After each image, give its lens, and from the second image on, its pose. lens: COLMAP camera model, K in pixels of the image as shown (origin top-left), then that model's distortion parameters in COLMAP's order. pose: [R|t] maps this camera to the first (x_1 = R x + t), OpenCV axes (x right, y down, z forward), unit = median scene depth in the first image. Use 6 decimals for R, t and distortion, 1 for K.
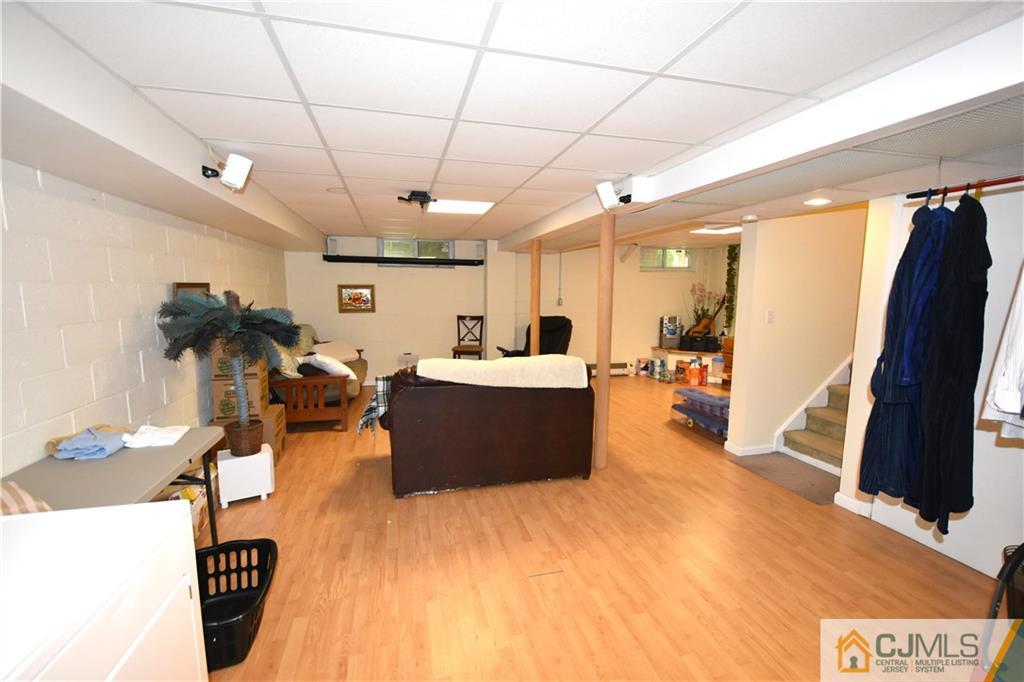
lens RADIAL K [[448.4, 0, 514.6], [0, 448.4, 348.3], [0, 0, 1]] dist [0.009143, -0.009227]
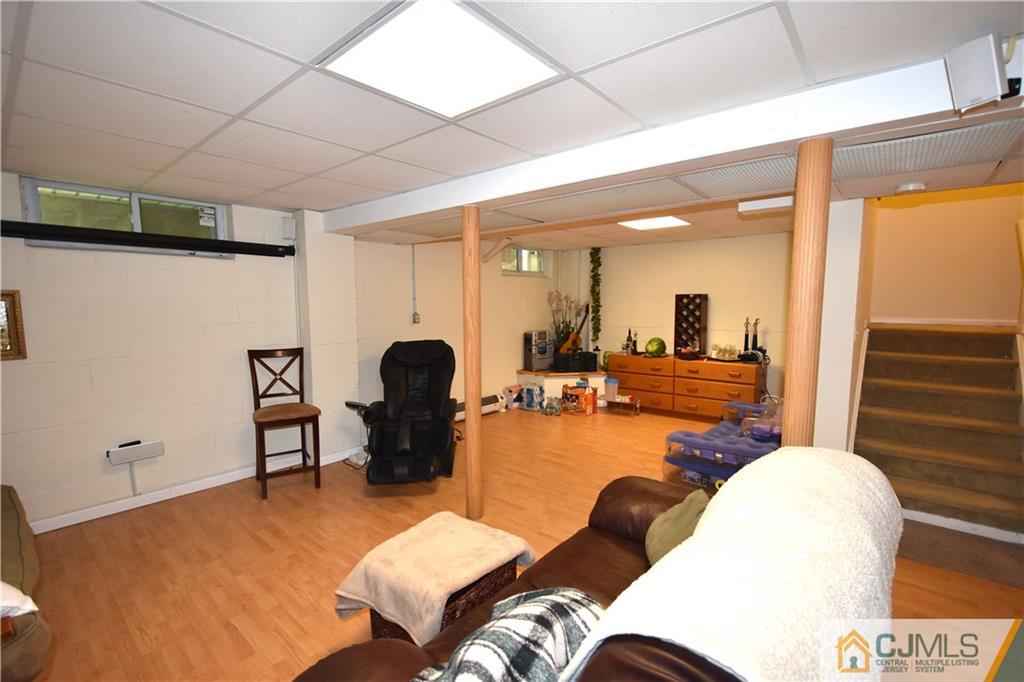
lens RADIAL K [[448.4, 0, 514.6], [0, 448.4, 348.3], [0, 0, 1]] dist [0.009143, -0.009227]
pose [[0.817314, -0.069391, 0.571999, -0.162490], [0.082706, 0.996570, 0.002720, -0.048179], [-0.570225, 0.045085, 0.820250, 0.373843]]
